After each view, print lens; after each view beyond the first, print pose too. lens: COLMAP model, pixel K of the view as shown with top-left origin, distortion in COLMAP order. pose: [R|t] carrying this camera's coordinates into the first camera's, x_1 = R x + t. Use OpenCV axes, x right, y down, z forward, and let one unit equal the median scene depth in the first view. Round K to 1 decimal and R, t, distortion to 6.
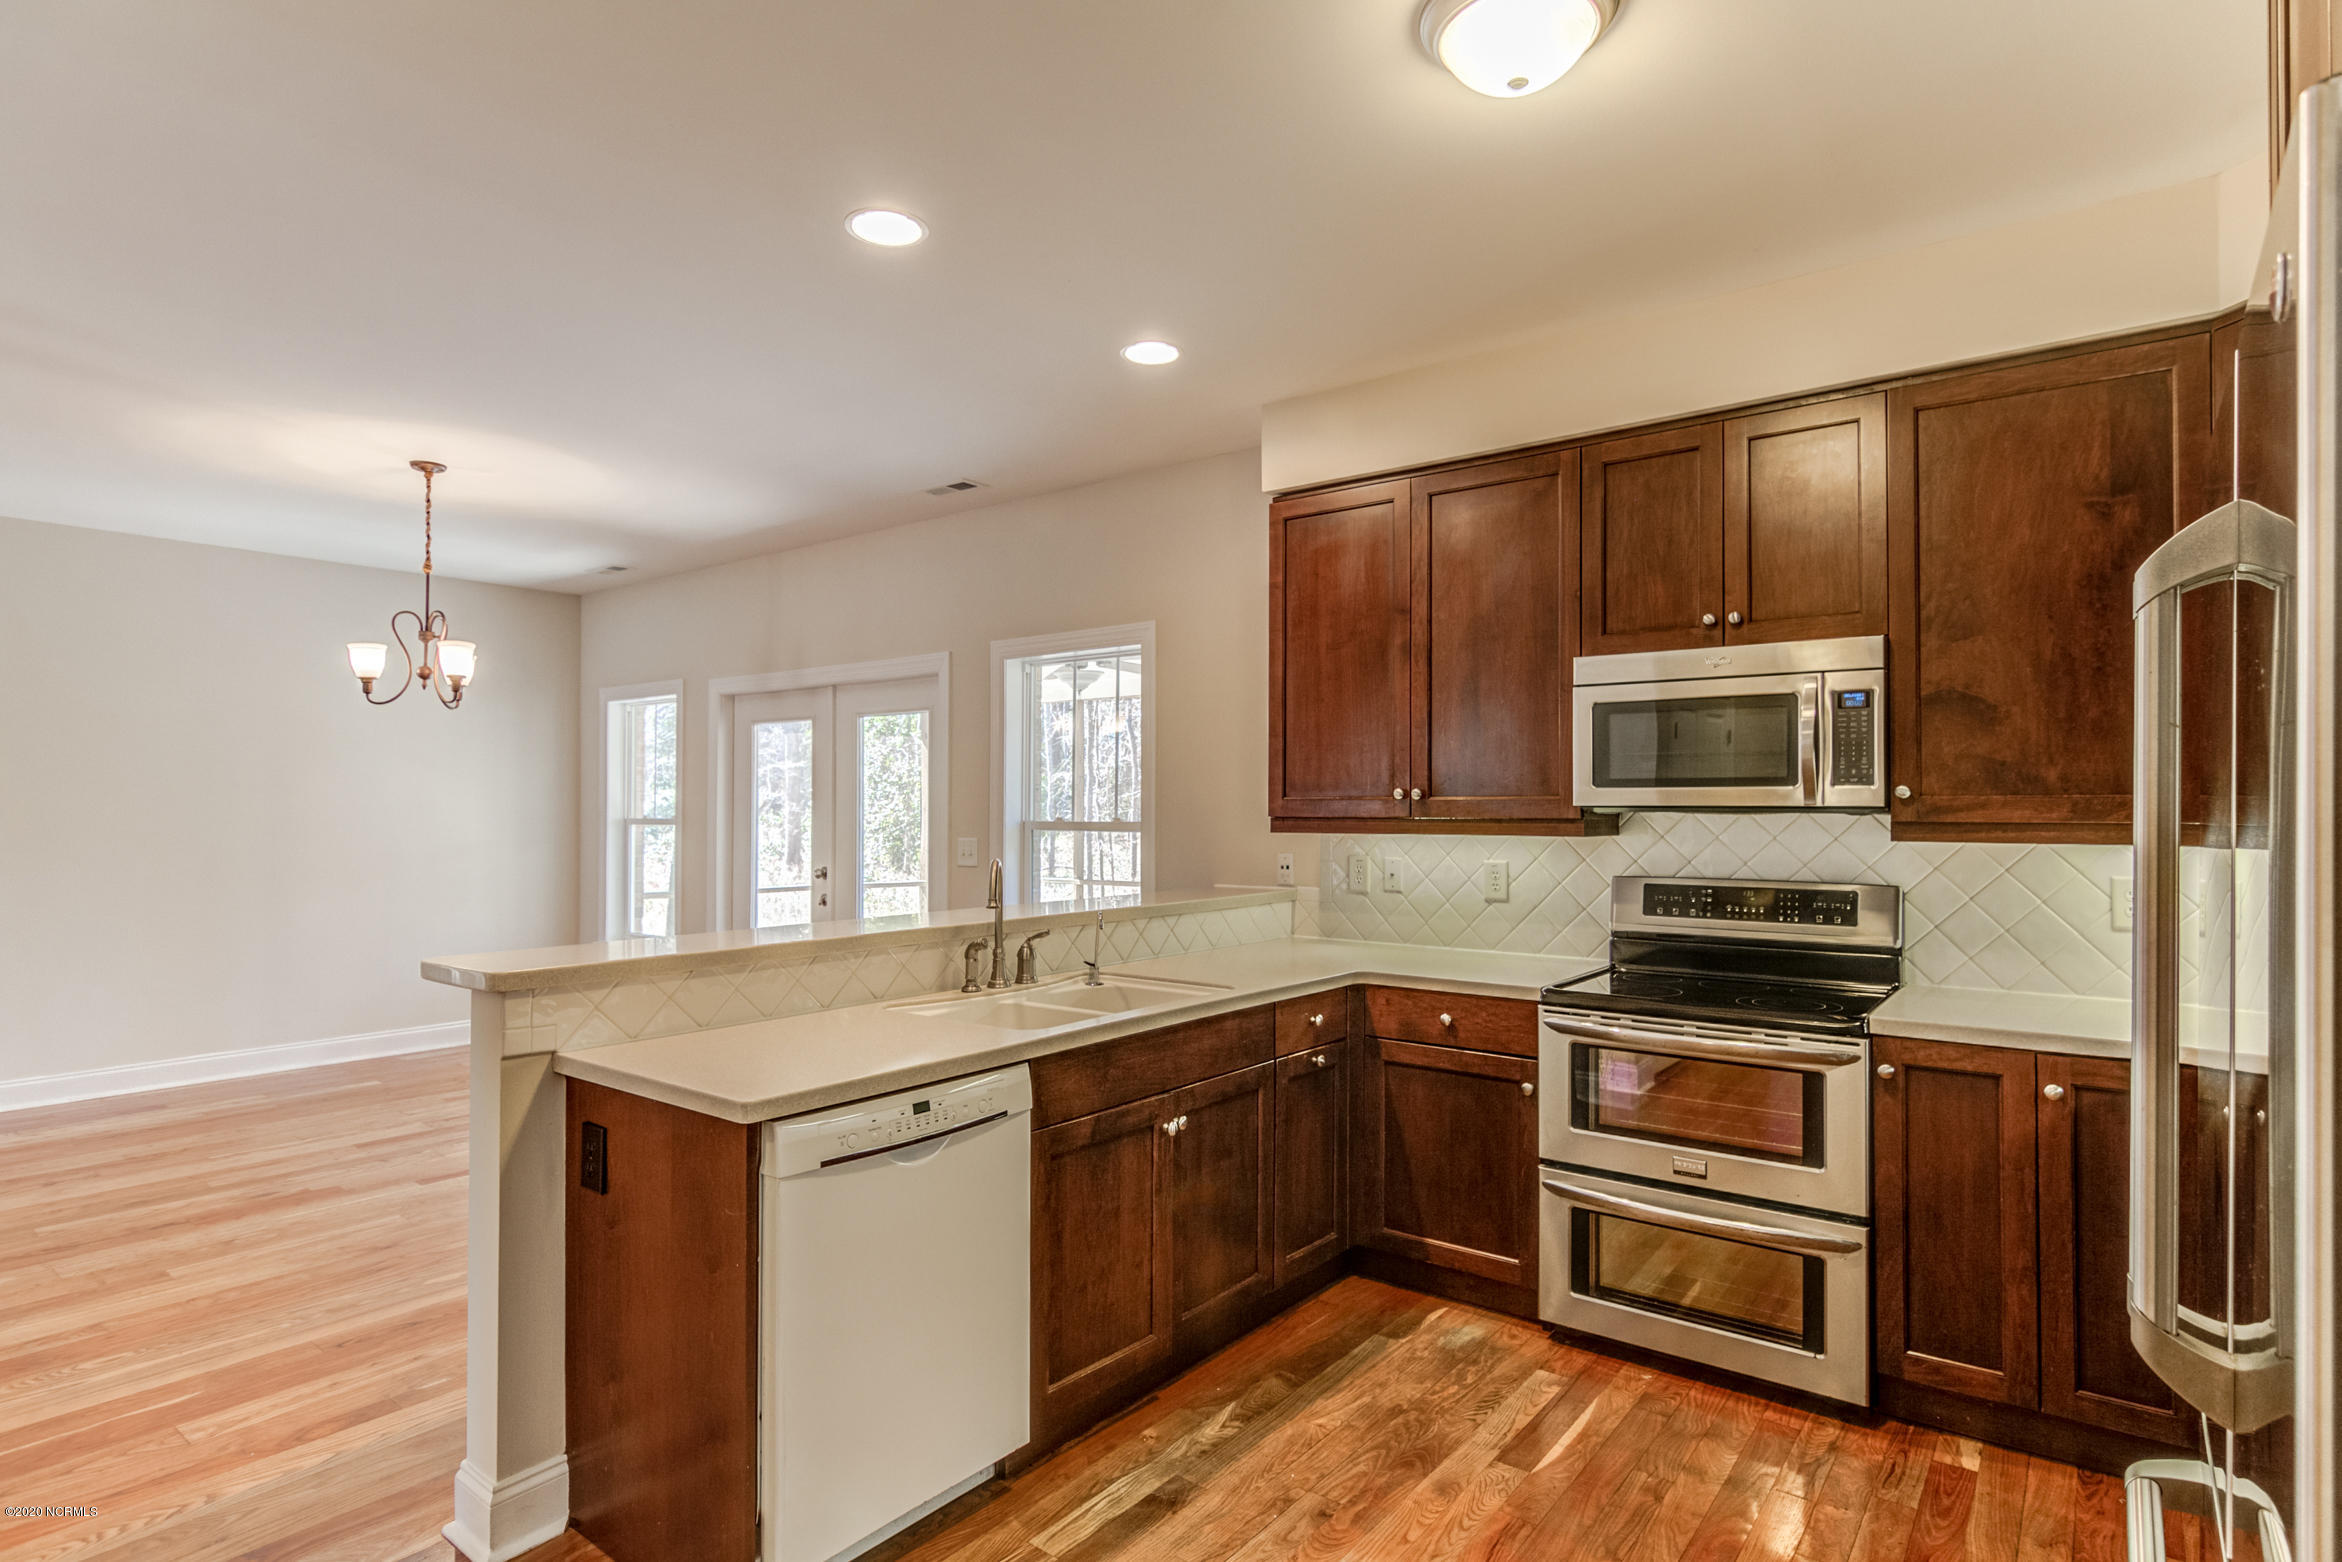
lens RADIAL K [[1202.6, 0, 1189.2], [0, 1202.6, 804.2], [0, 0, 1]] dist [0.008052, -0.001463]
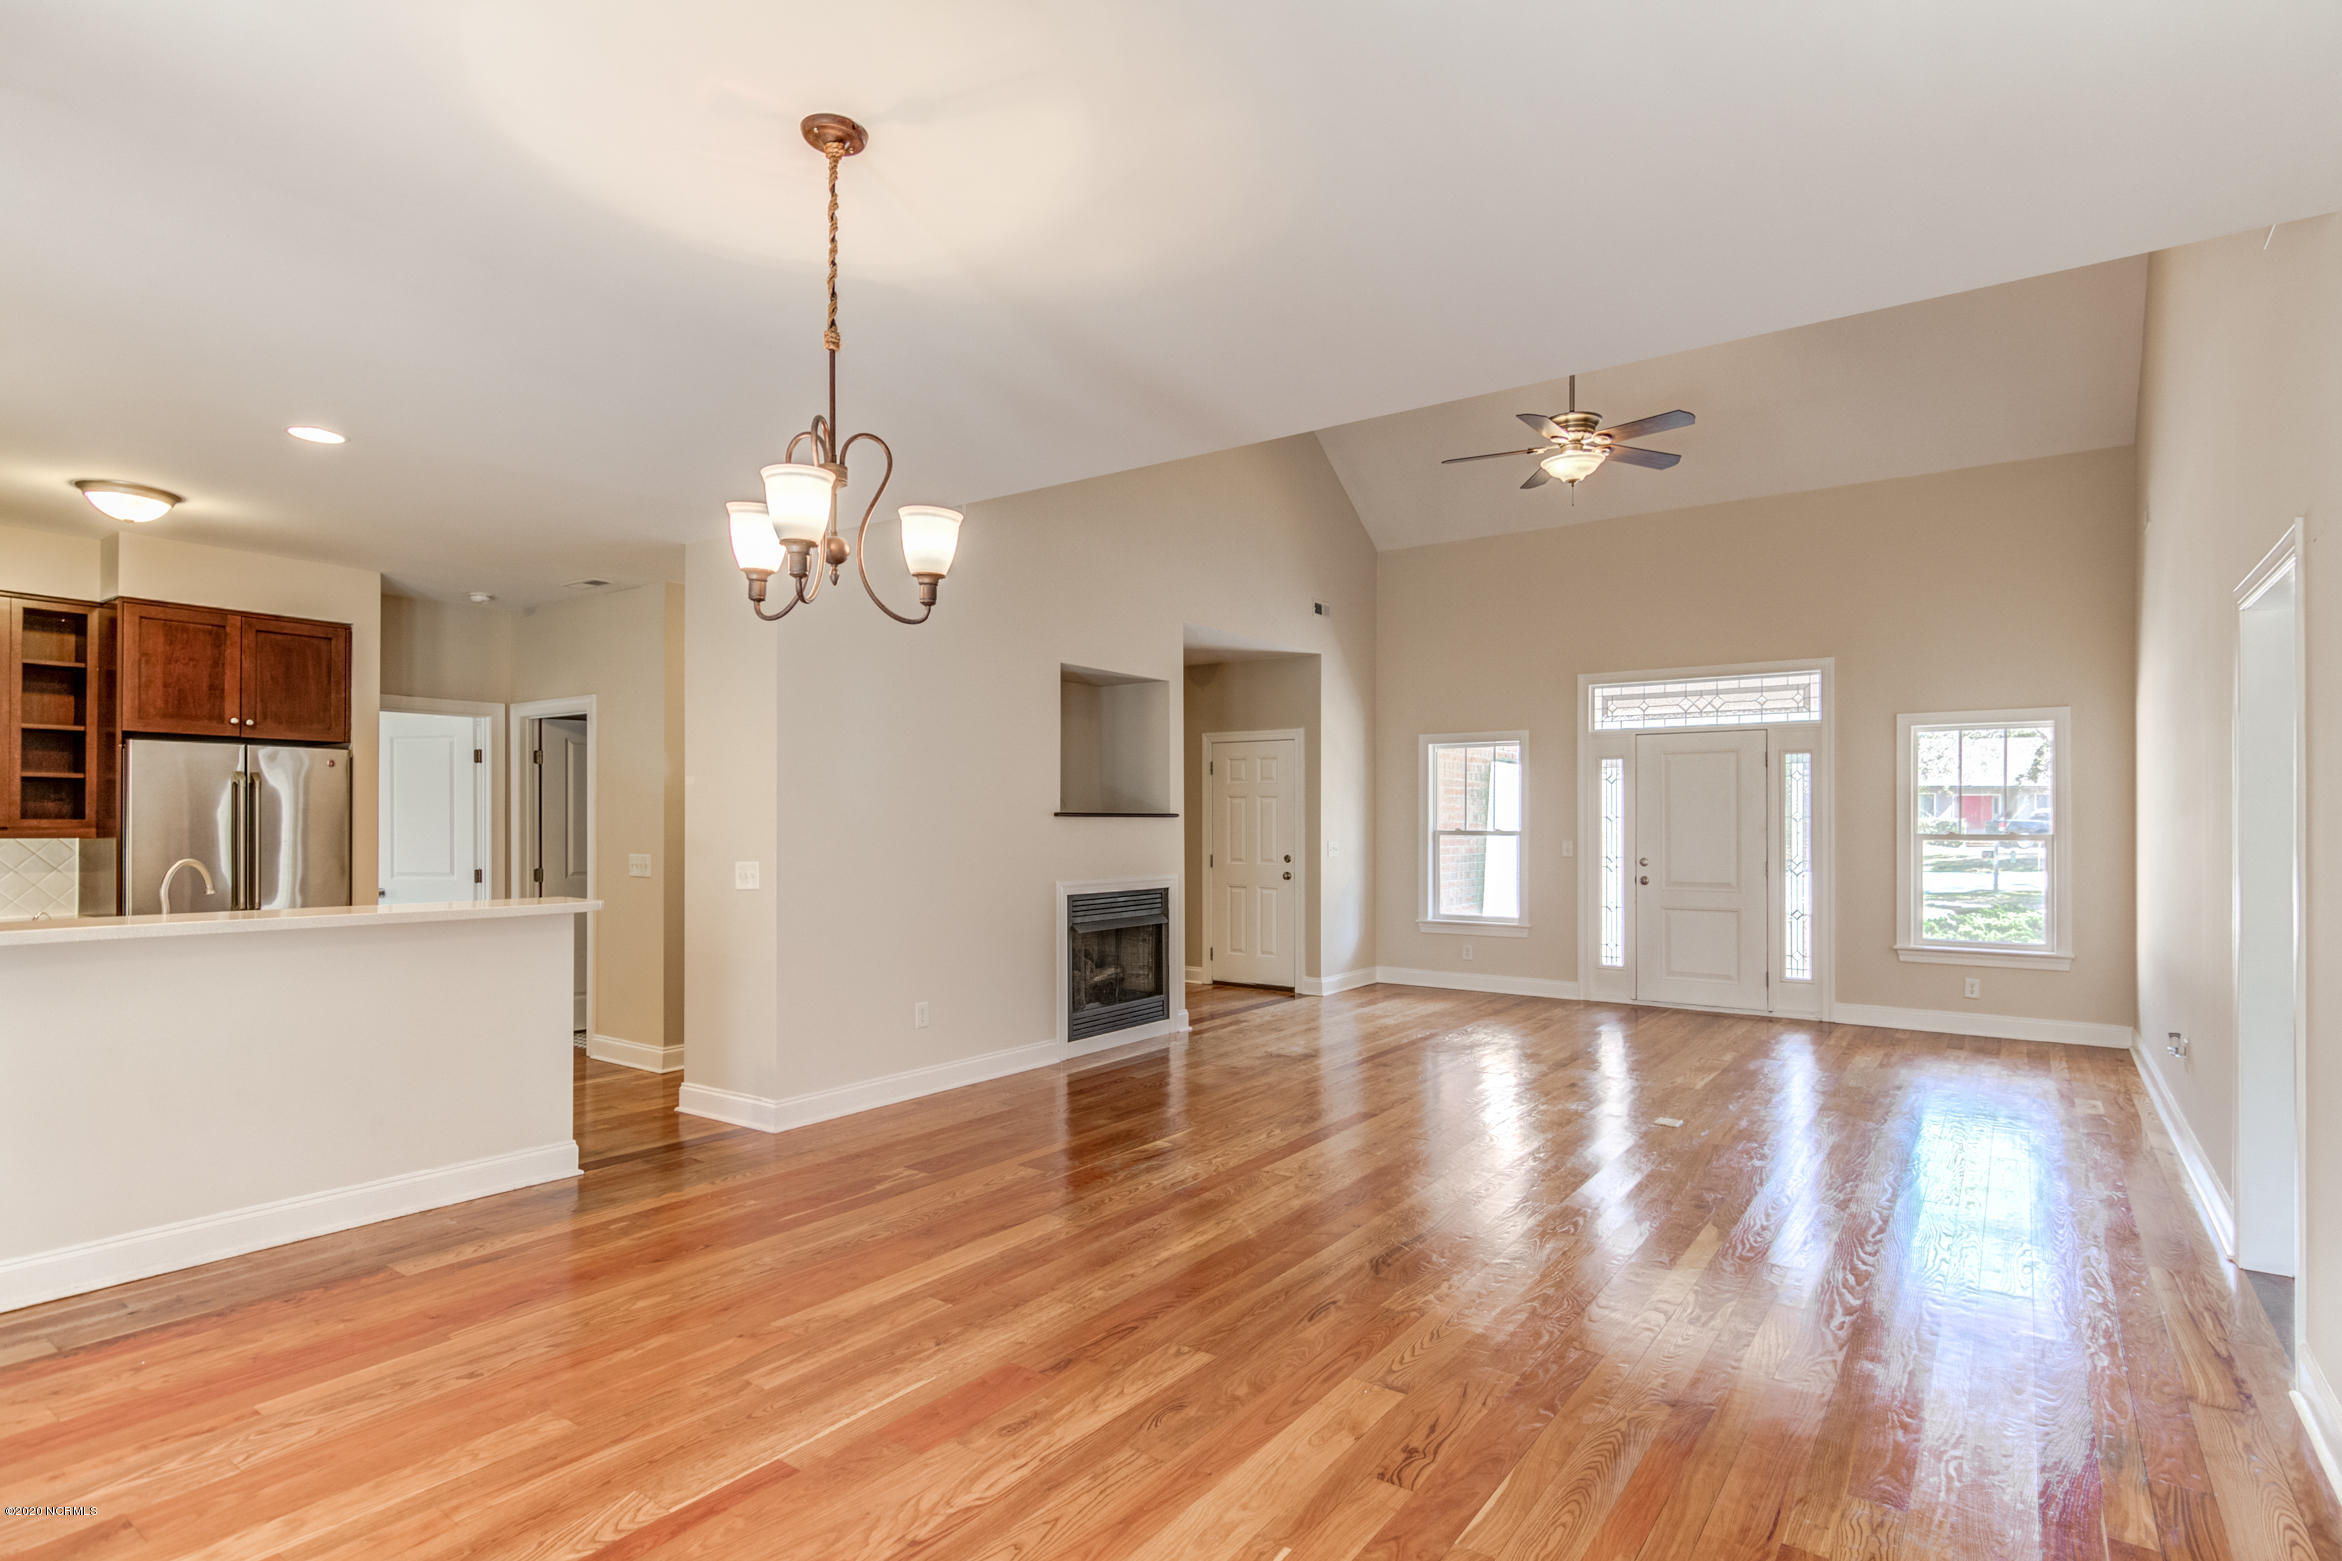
lens RADIAL K [[1188.5, 0, 1173.2], [0, 1188.5, 817.2], [0, 0, 1]] dist [0.008387, -0.000011]
pose [[-0.999517, -0.003942, -0.030834, -1.063305], [-0.003617, 0.999937, -0.010590, 0.009044], [0.030874, -0.010474, -0.999468, 2.096168]]
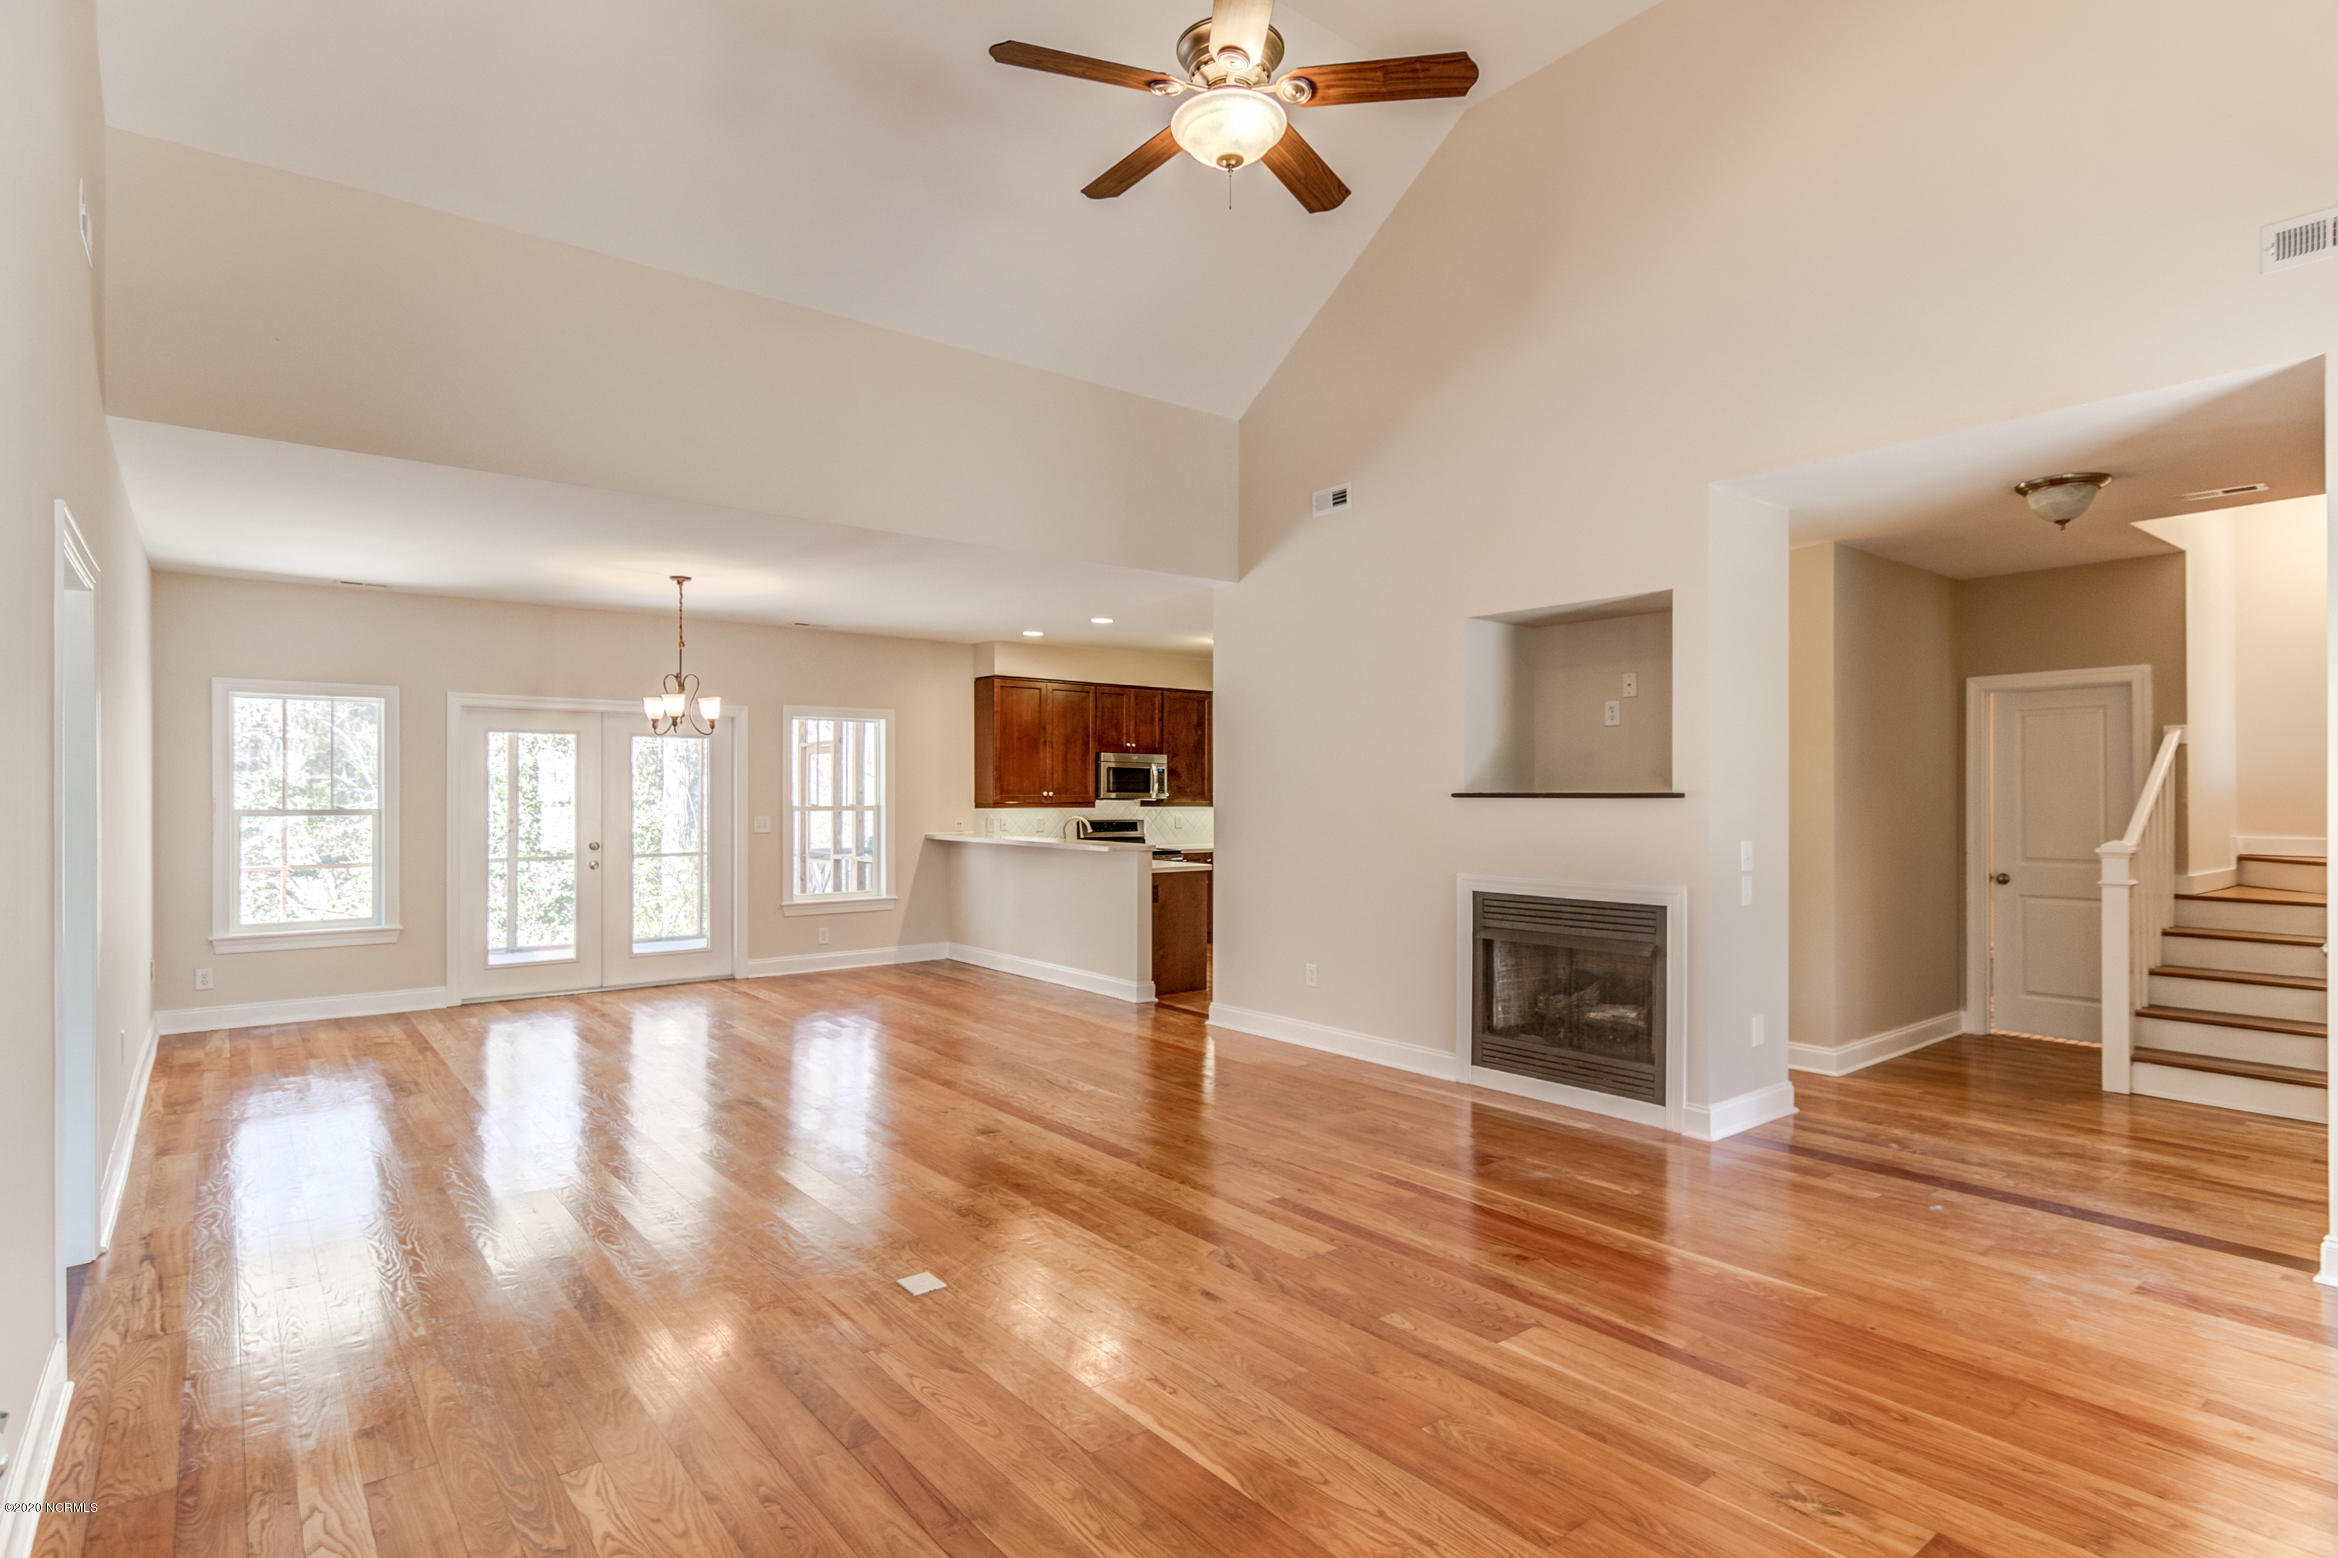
lens RADIAL K [[1182.6, 0, 1179.9], [0, 1182.6, 780.4], [0, 0, 1]] dist [0.009265, -0.001068]
pose [[0.243119, 0.008493, 0.969959, -2.748969], [-0.006438, 0.999954, -0.007142, -0.025416], [-0.969975, -0.004508, 0.243163, 0.017761]]
